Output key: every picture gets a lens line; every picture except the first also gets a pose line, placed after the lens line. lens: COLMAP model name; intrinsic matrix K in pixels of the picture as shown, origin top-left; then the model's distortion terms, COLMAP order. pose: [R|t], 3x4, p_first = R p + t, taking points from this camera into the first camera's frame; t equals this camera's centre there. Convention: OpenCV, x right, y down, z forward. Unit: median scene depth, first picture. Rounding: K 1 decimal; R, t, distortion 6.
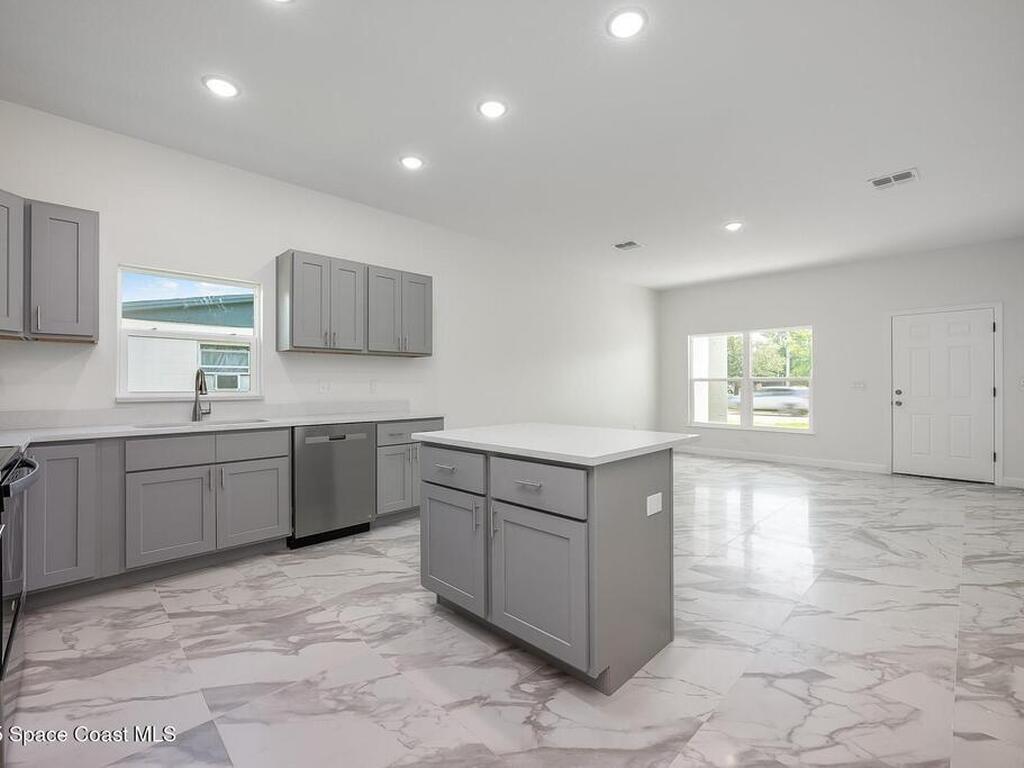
lens RADIAL K [[454.9, 0, 512.0], [0, 454.9, 384.0], [0, 0, 1]] dist [-0.000712, 0.000044]
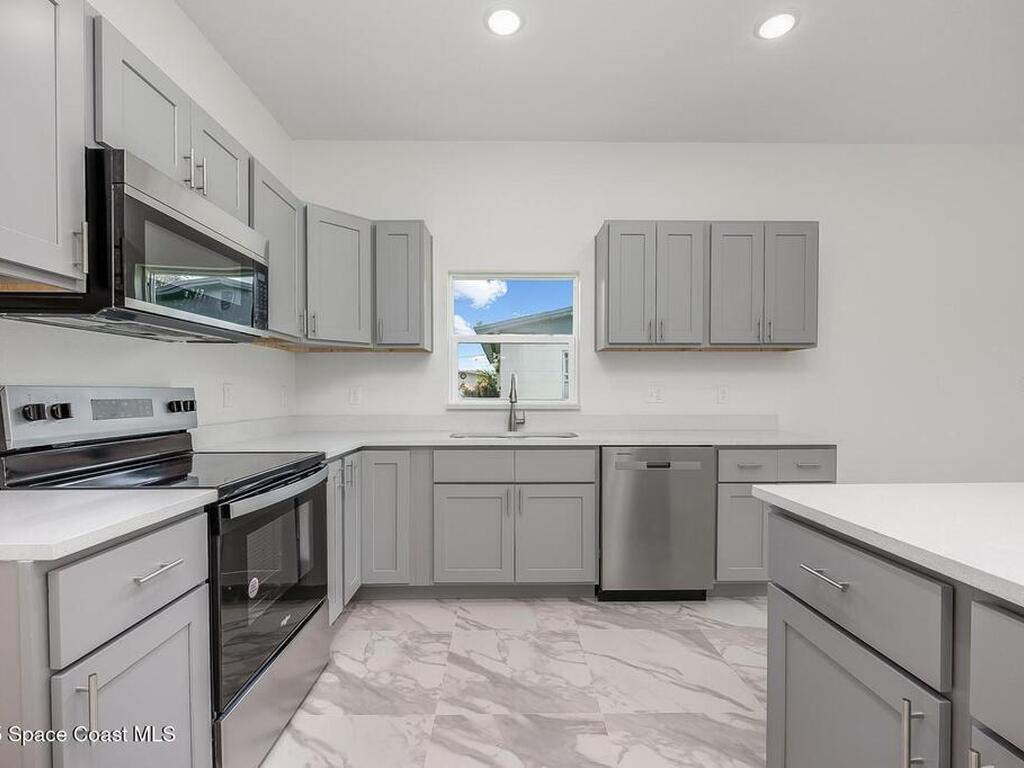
lens RADIAL K [[466.9, 0, 510.8], [0, 466.9, 400.0], [0, 0, 1]] dist [-0.012324, -0.000022]
pose [[0.713178, 0.015984, -0.700801, -0.038147], [0.000000, 0.999740, 0.022802, -0.003041], [0.700983, -0.016262, 0.712992, 0.356342]]
